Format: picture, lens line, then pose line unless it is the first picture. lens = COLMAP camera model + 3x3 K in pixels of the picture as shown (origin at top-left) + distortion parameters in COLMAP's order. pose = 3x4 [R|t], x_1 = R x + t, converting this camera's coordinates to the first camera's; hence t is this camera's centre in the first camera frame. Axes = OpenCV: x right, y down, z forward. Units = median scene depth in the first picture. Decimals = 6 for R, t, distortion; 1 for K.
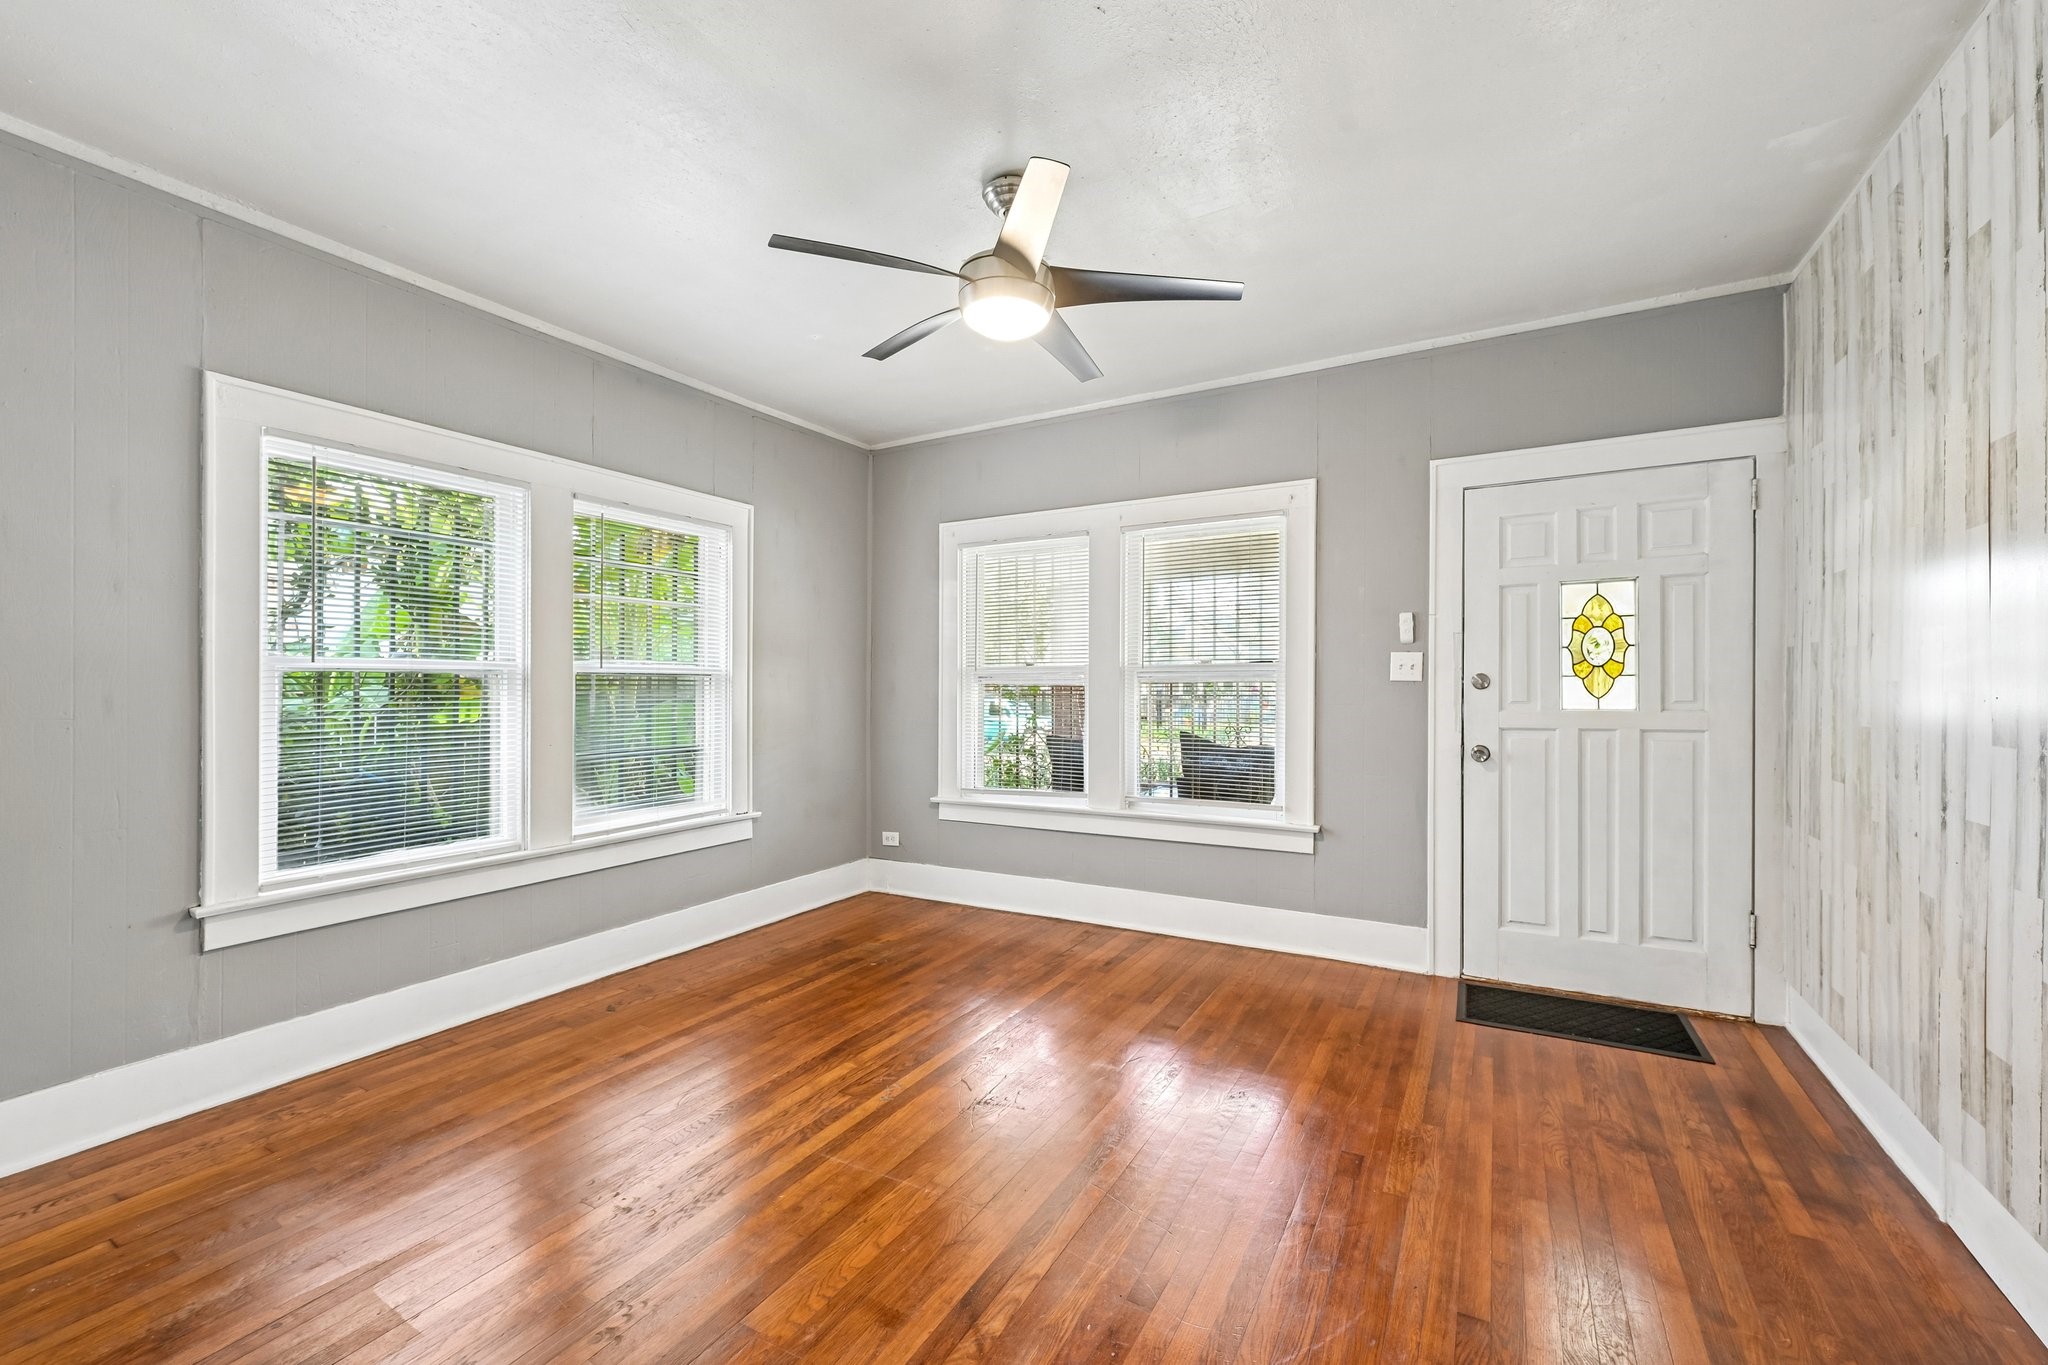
lens RADIAL K [[840.4, 0, 1030.5], [0, 840.4, 681.1], [0, 0, 1]] dist [0.009701, -0.000264]
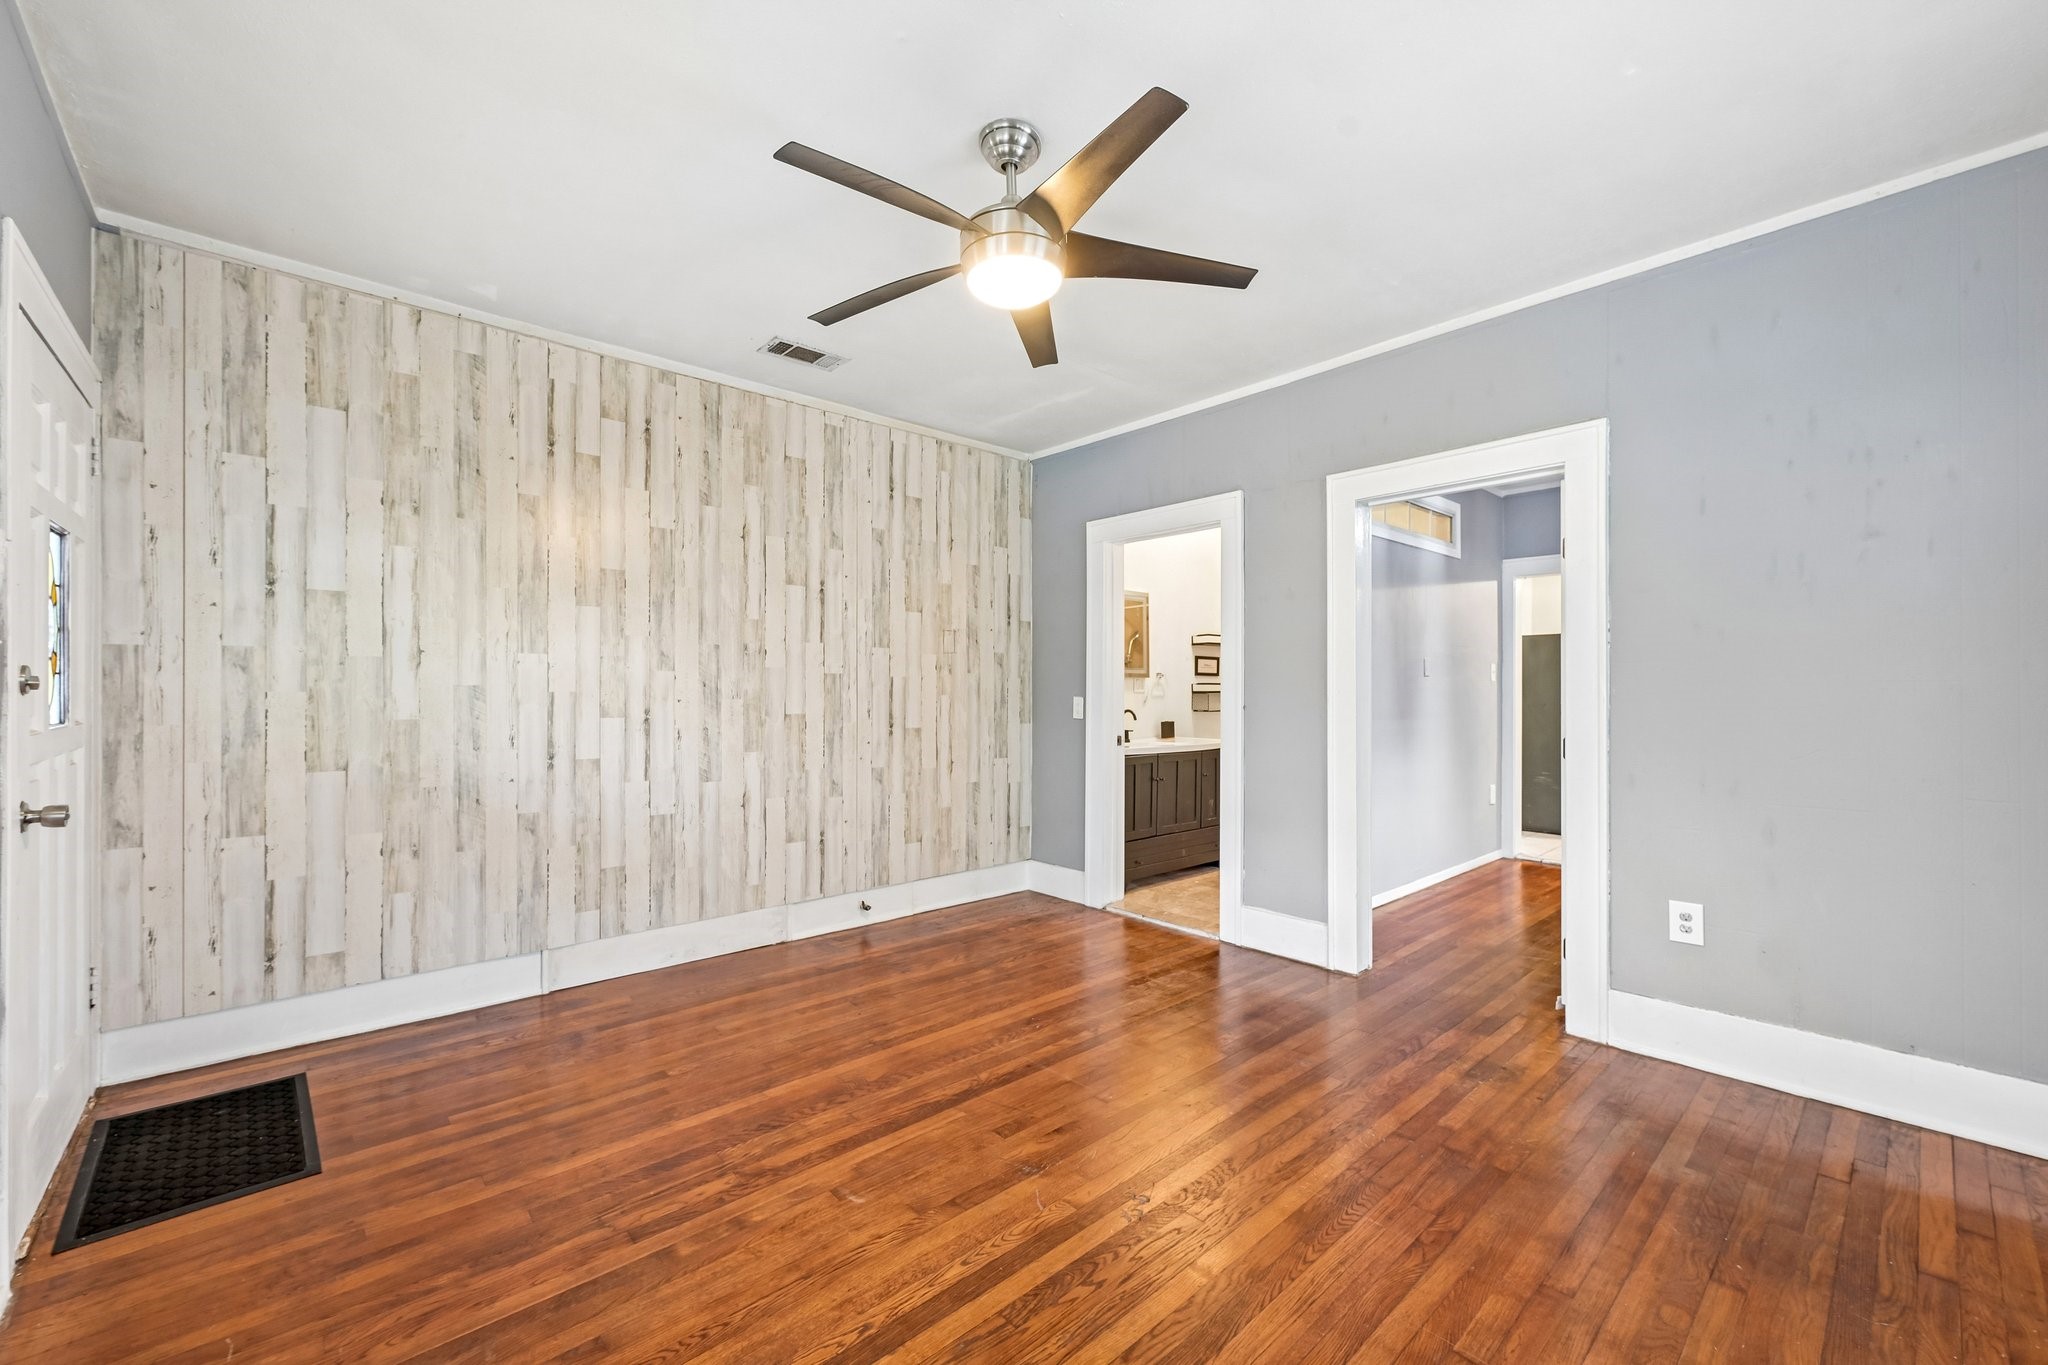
lens RADIAL K [[840.4, 0, 1023.1], [0, 840.4, 682.2], [0, 0, 1]] dist [0.009701, -0.000264]
pose [[-0.950090, 0.004345, 0.311945, -0.231426], [0.002487, 0.999977, -0.006353, 0.004423], [-0.311966, -0.005261, -0.950079, 1.318927]]
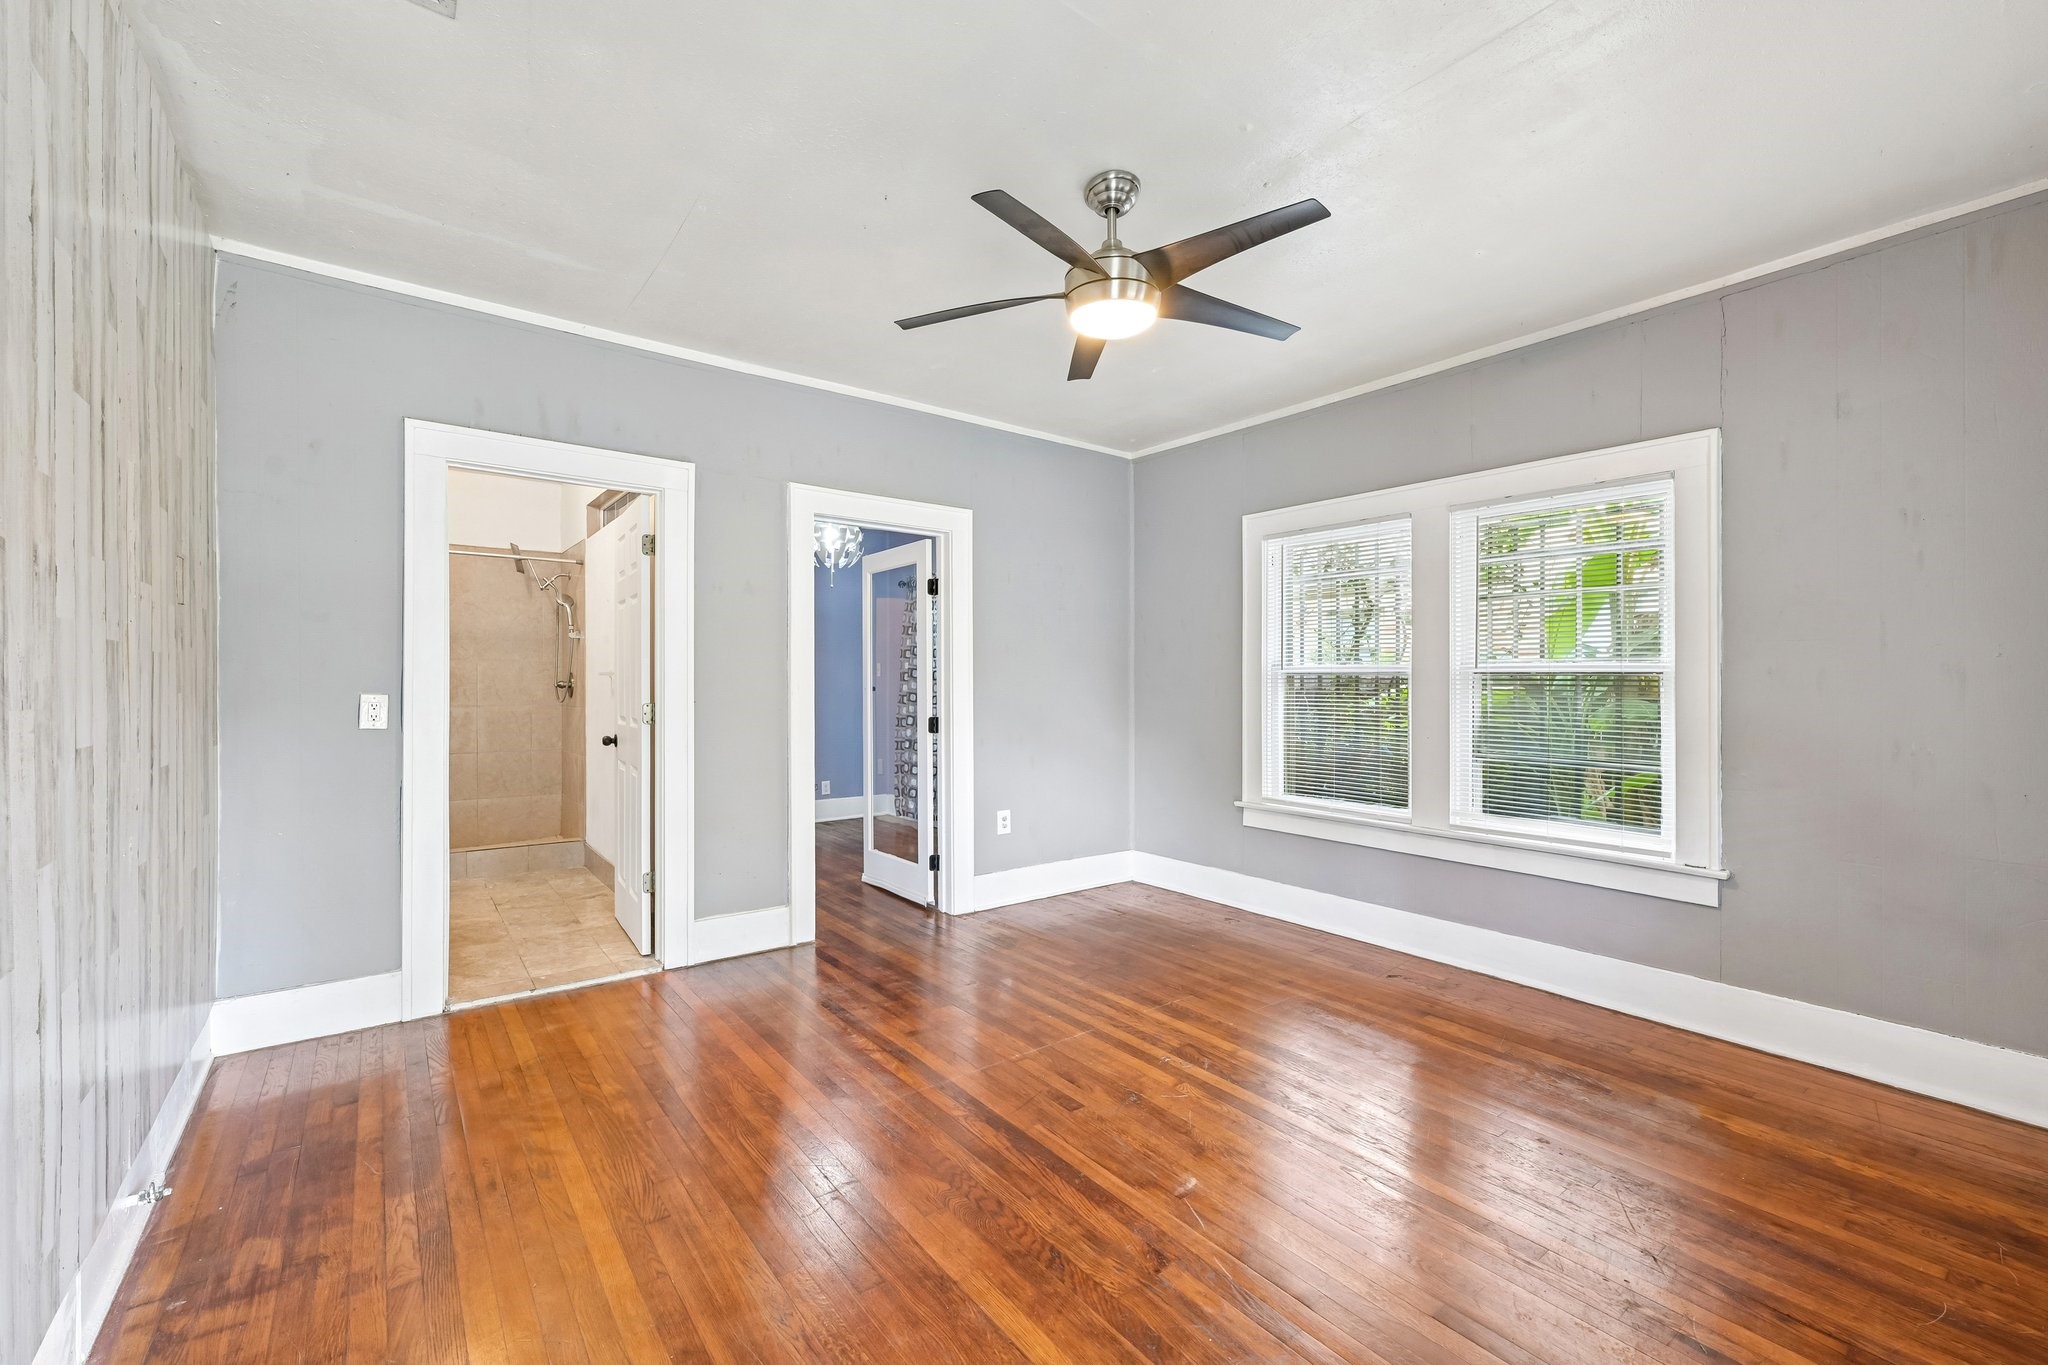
lens RADIAL K [[840.4, 0, 1022.7], [0, 840.4, 699.7], [0, 0, 1]] dist [0.009701, -0.000264]
pose [[-0.389942, 0.017442, -0.920674, 0.662756], [-0.004697, 0.999770, 0.020929, 0.002672], [0.920827, 0.012486, -0.389770, 0.912708]]
